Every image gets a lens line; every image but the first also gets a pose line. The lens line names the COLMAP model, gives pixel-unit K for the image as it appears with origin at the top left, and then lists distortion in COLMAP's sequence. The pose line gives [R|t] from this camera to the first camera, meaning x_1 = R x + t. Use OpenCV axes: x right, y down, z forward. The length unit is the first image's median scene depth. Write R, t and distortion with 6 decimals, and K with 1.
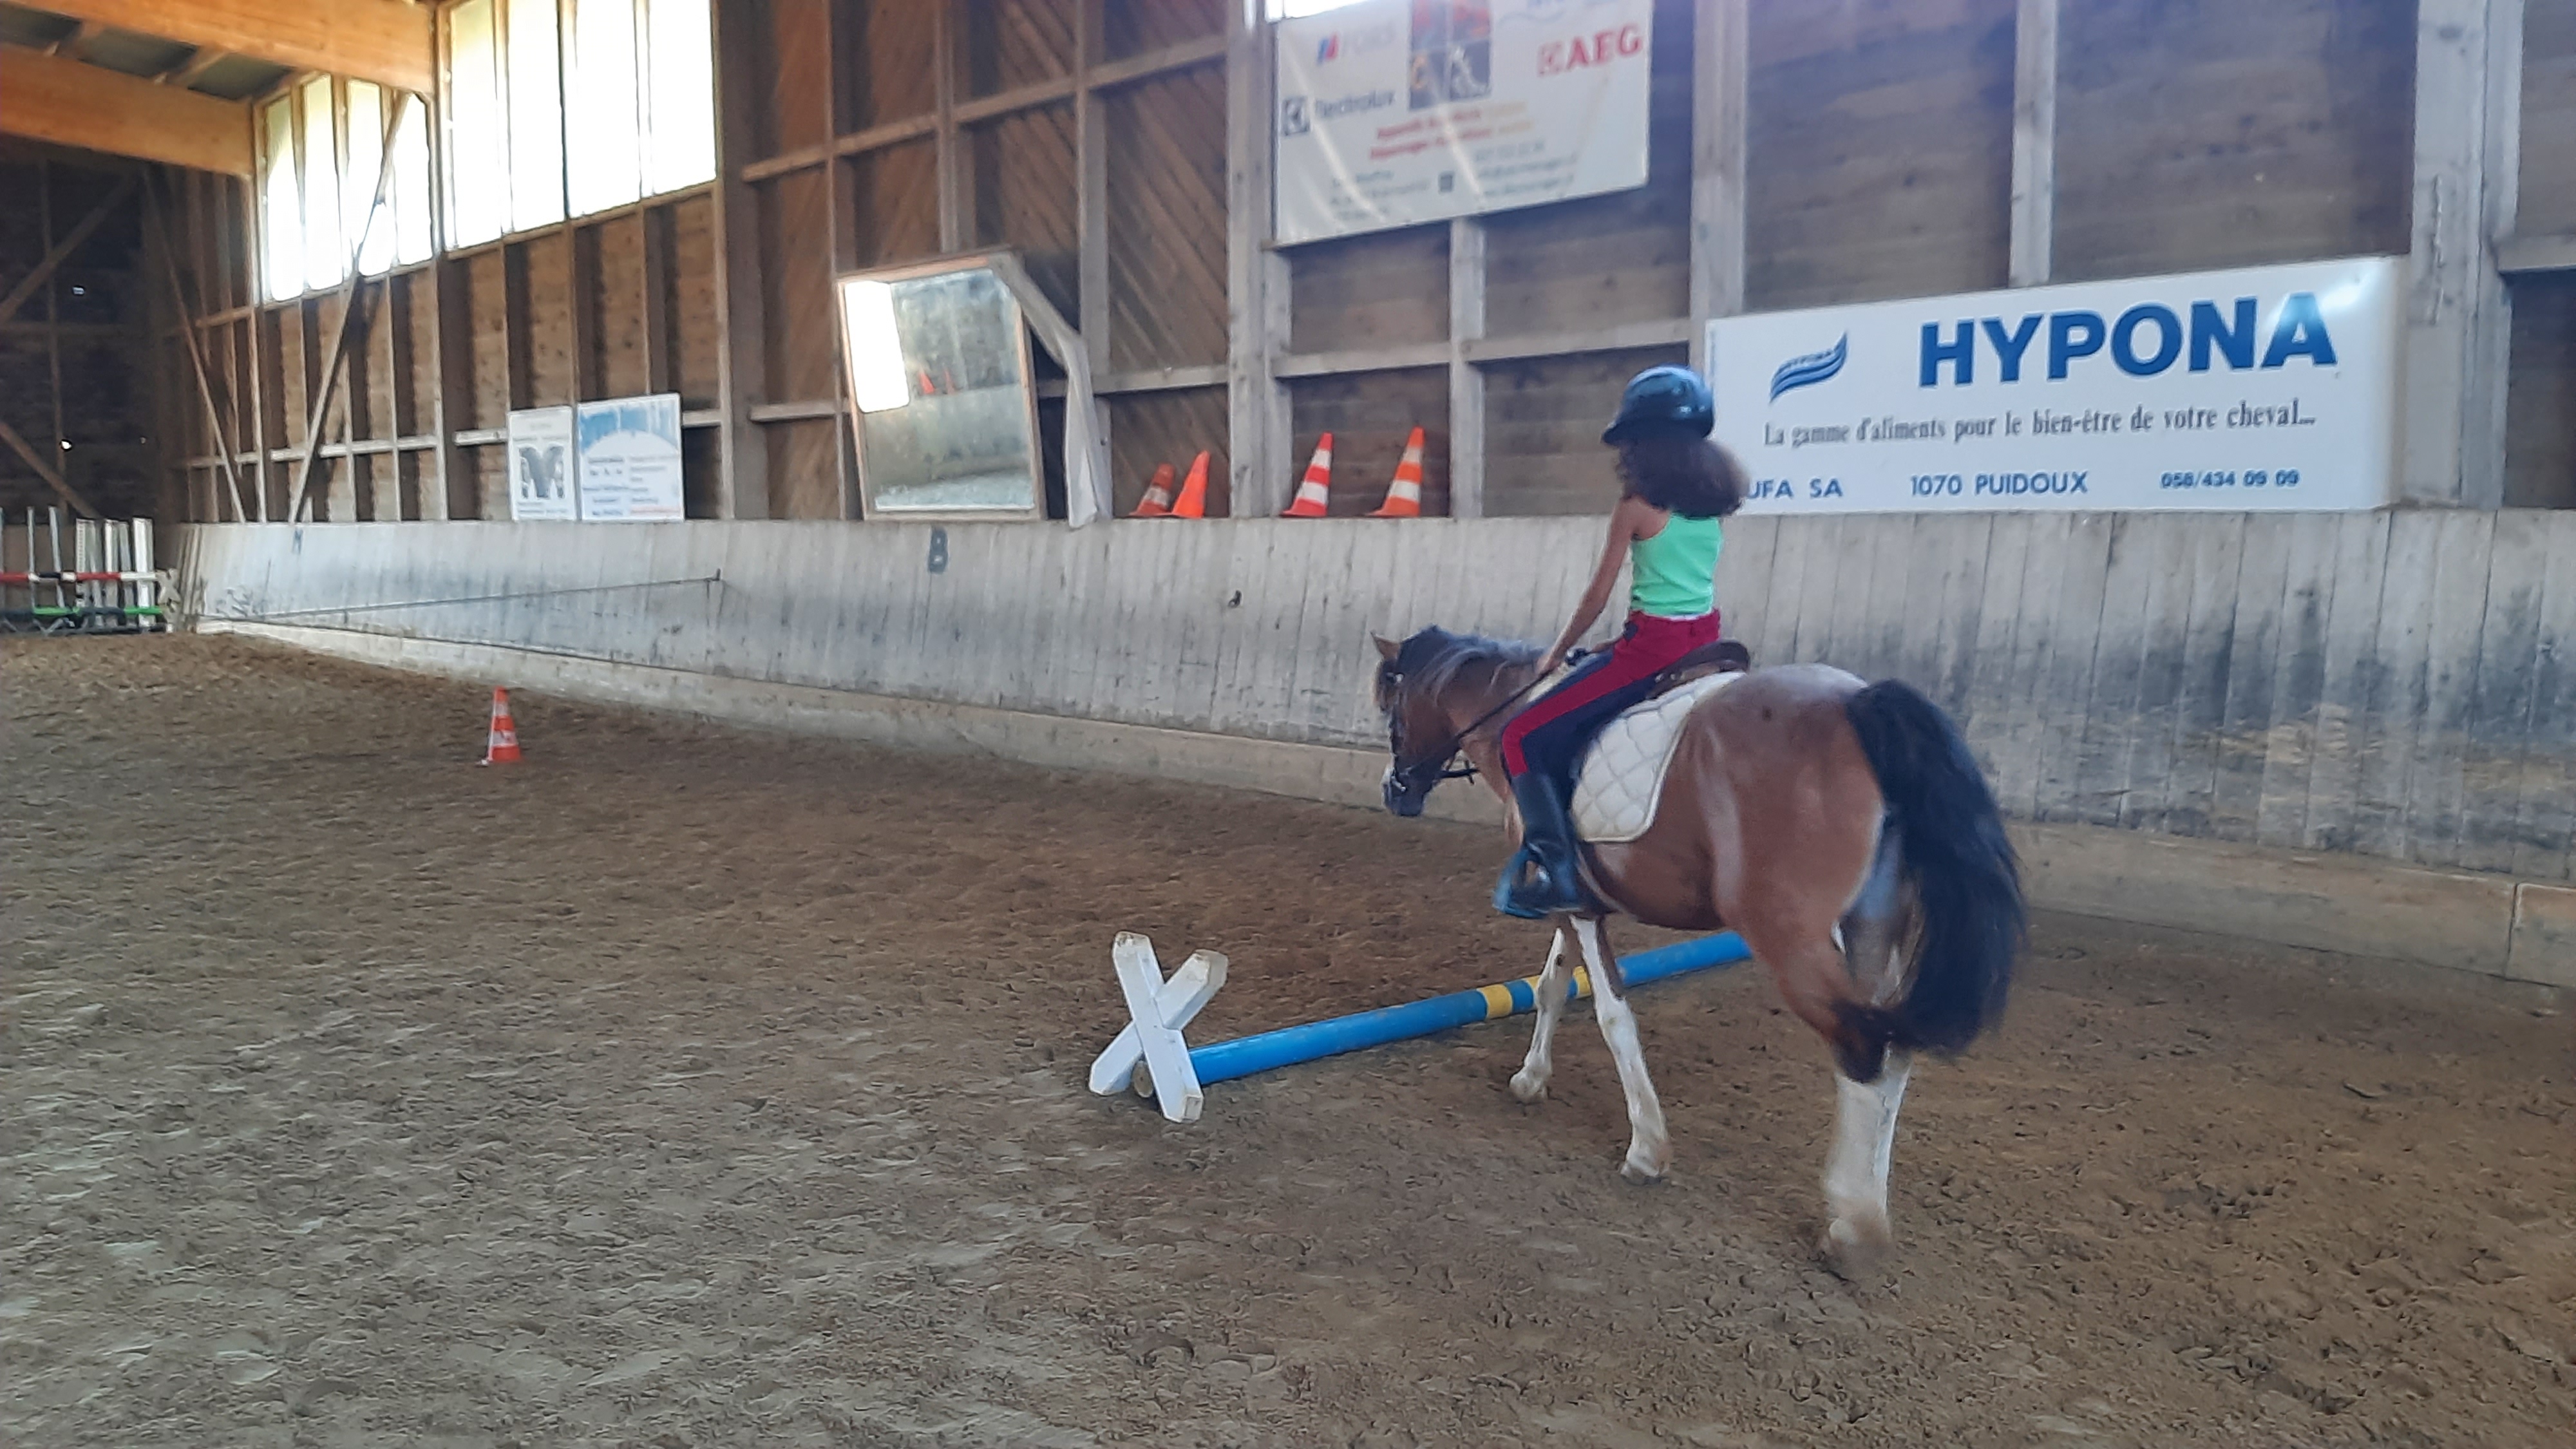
lens RADIAL K [[1933.8, 0, 1286.0], [0, 1933.8, 719.3], [0, 0, 1]] dist [0.027229, -0.076039]
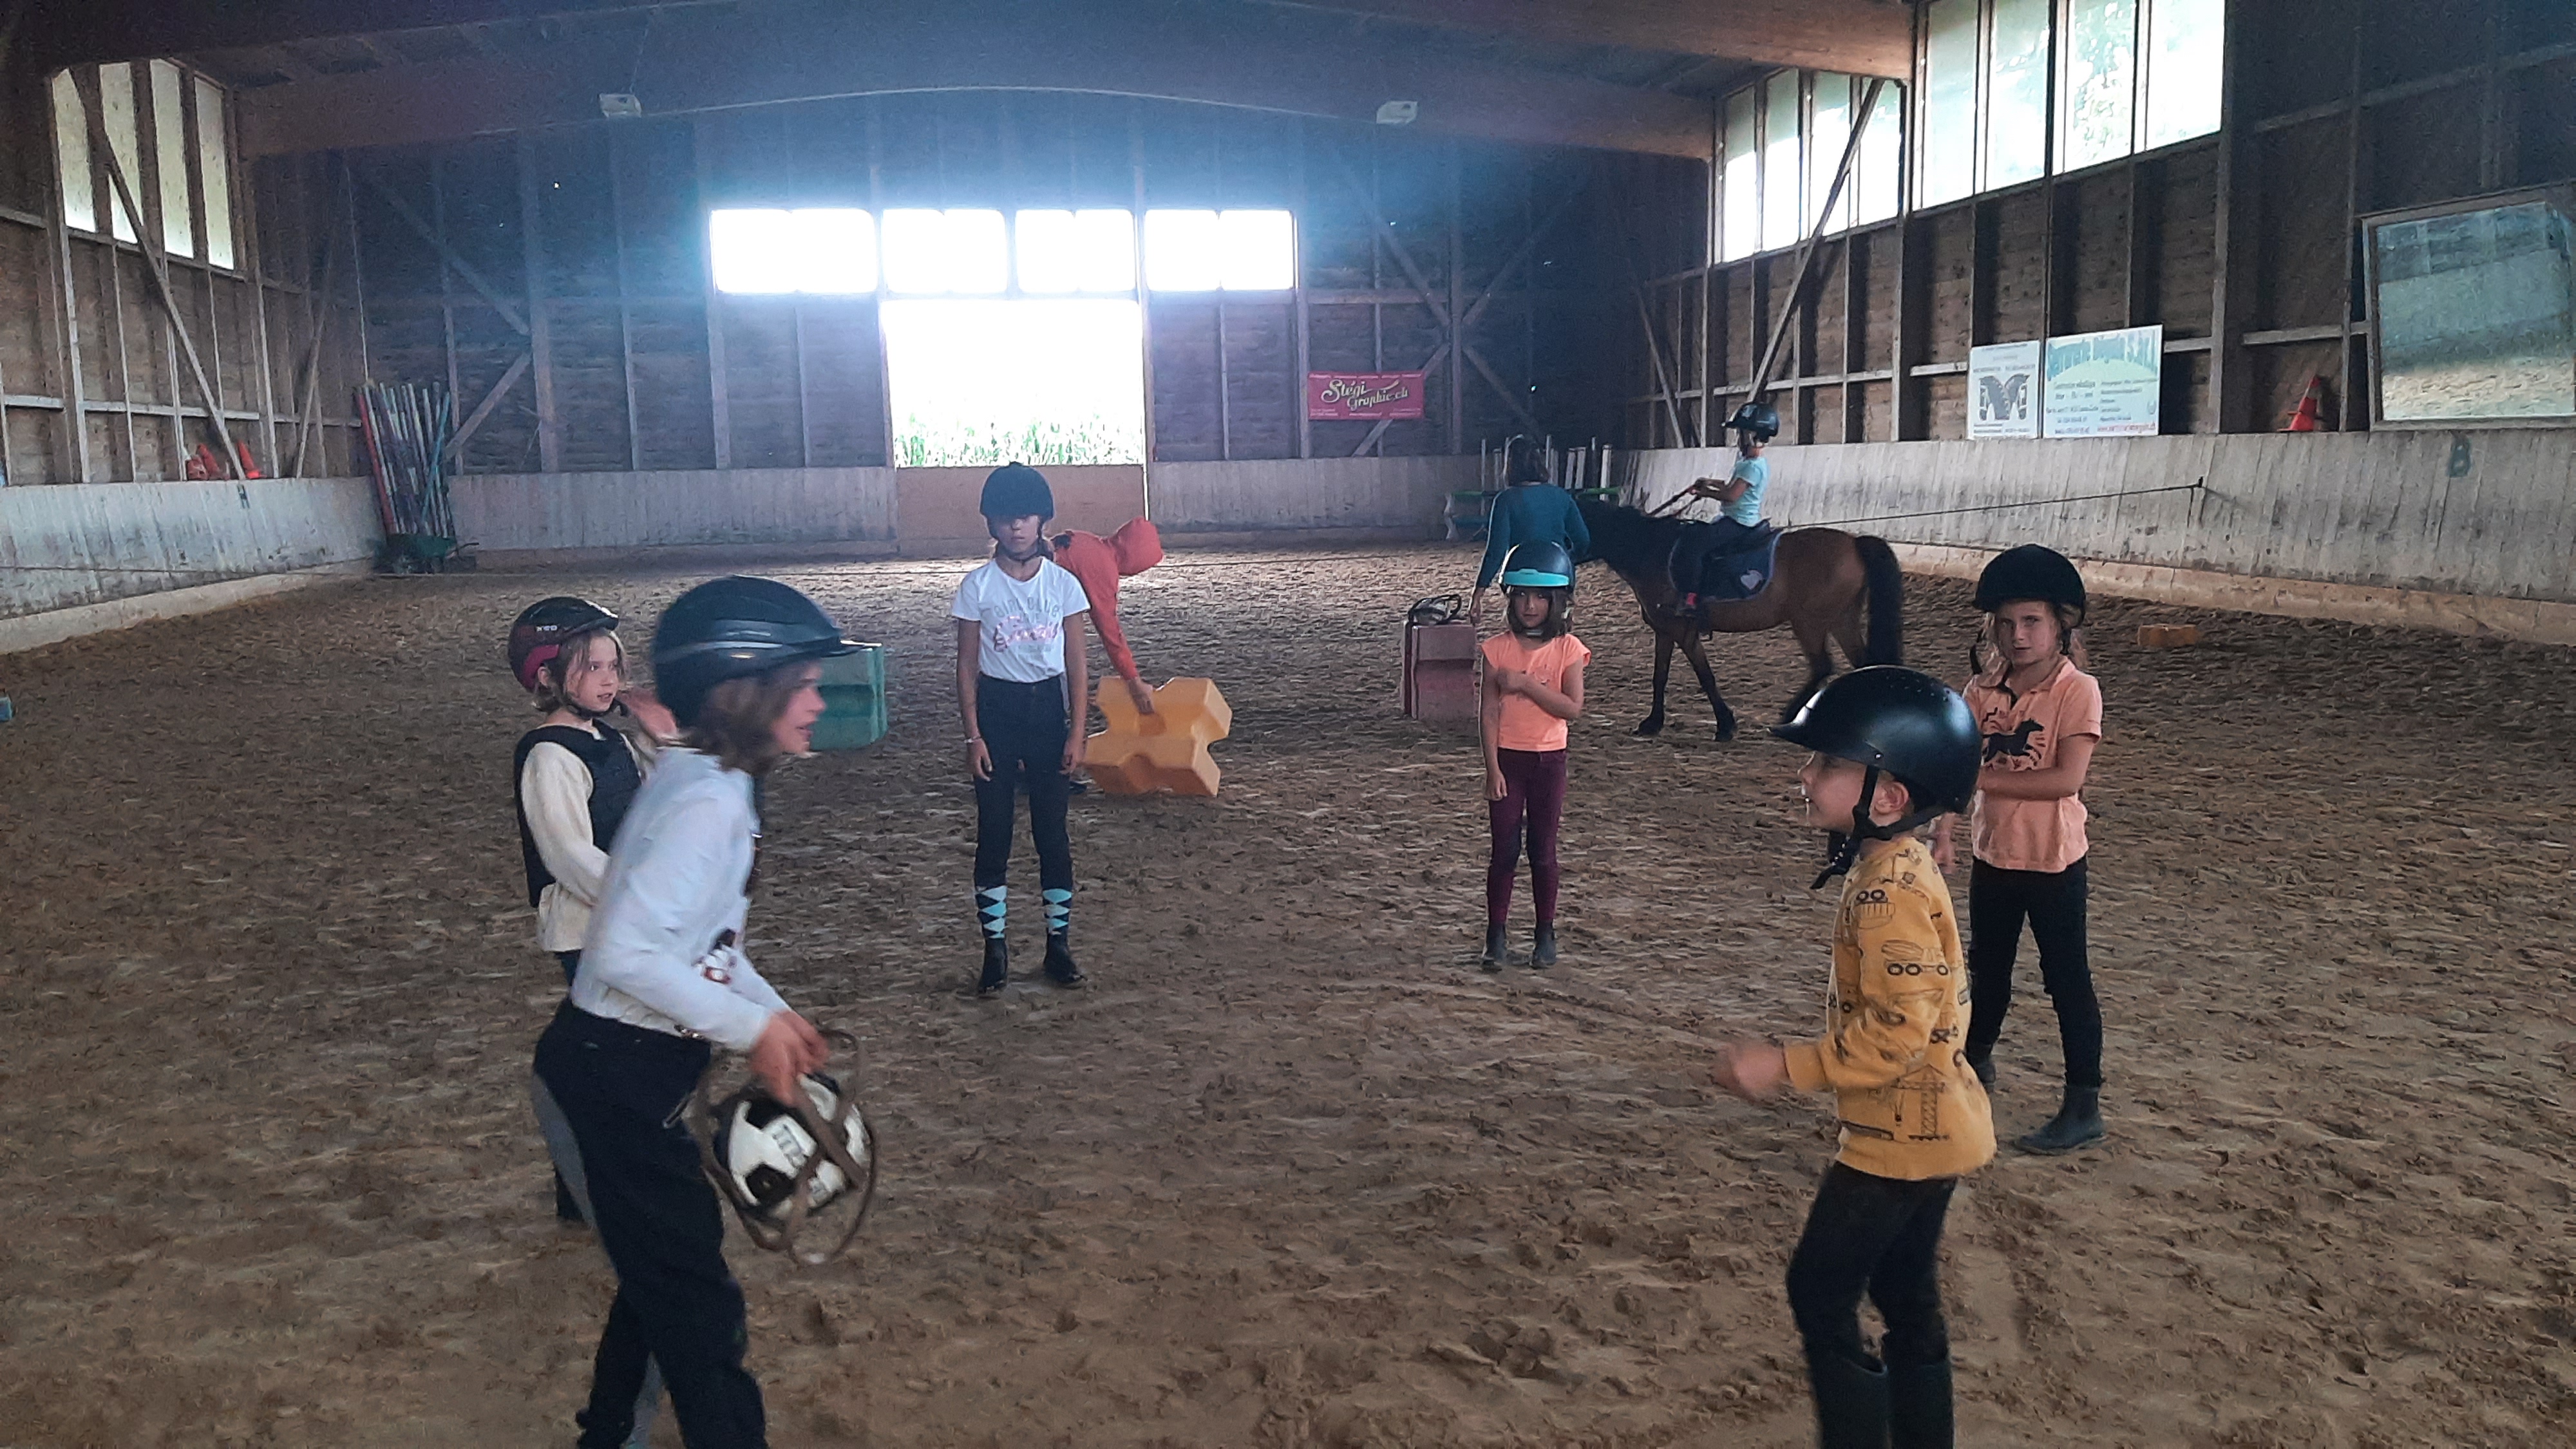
lens RADIAL K [[1933.8, 0, 1314.4], [0, 1933.8, 732.5], [0, 0, 1]] dist [0.027229, -0.076039]
pose [[0.840820, 0.060685, -0.537902, -0.103100], [-0.036241, 0.997777, 0.055917, 0.027148], [0.540100, -0.027522, 0.841151, -0.243148]]
